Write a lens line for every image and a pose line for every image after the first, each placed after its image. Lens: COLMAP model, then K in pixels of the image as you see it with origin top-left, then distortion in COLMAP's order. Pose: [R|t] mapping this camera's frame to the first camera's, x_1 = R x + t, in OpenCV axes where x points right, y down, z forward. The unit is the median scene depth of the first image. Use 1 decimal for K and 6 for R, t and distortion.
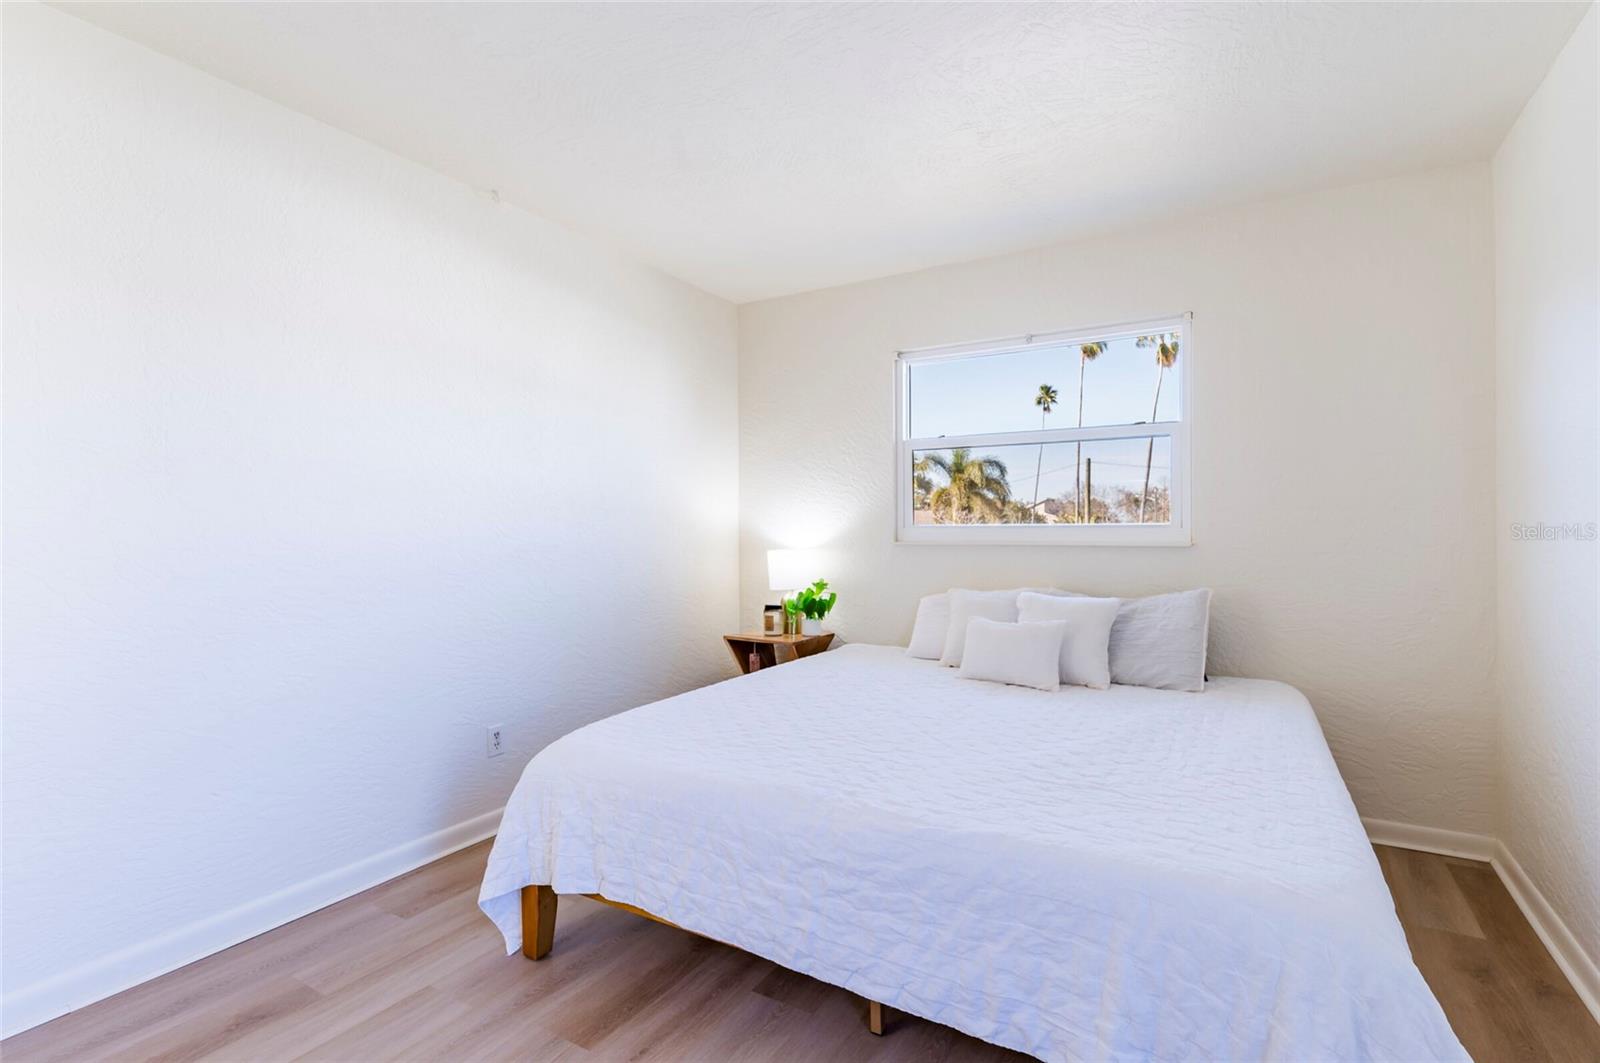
lens RADIAL K [[755.1, 0, 808.5], [0, 755.1, 529.8], [0, 0, 1]] dist [-0.000785, -0.001496]
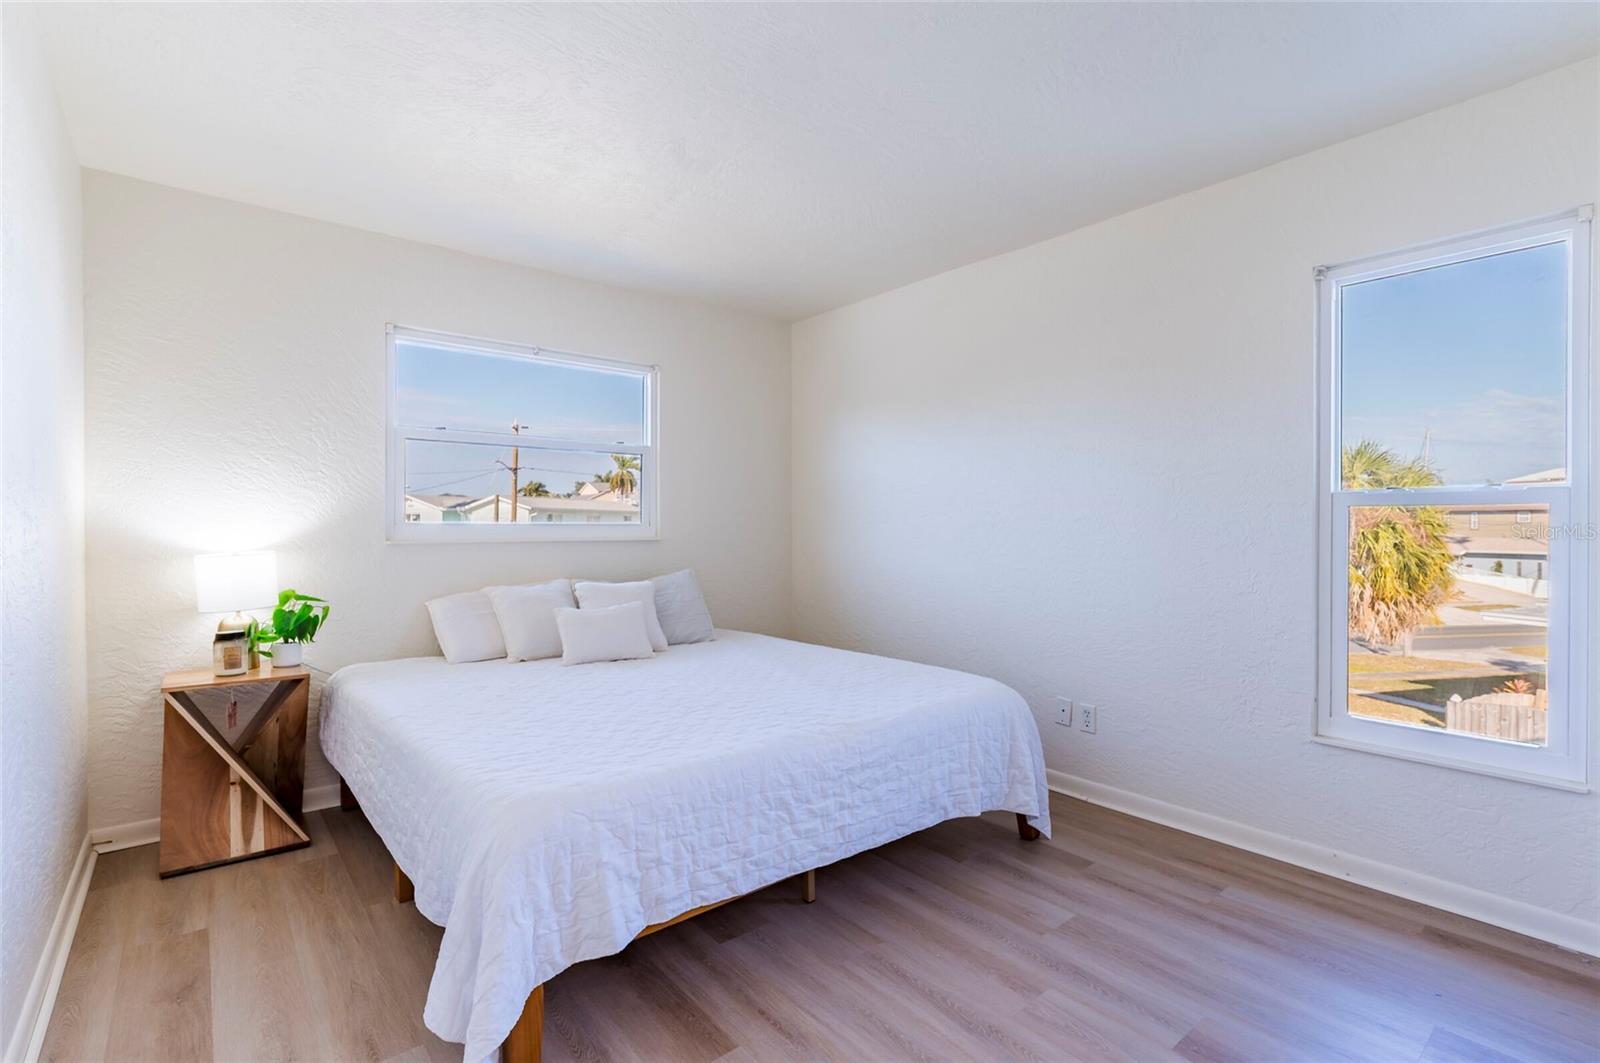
lens RADIAL K [[731.1, 0, 807.5], [0, 731.1, 529.2], [0, 0, 1]] dist [-0.001182, -0.000267]
pose [[0.333638, -0.001781, 0.942700, -0.713428], [0.001023, 0.999998, 0.001527, 0.002439], [-0.942701, 0.000455, 0.333639, 0.360179]]
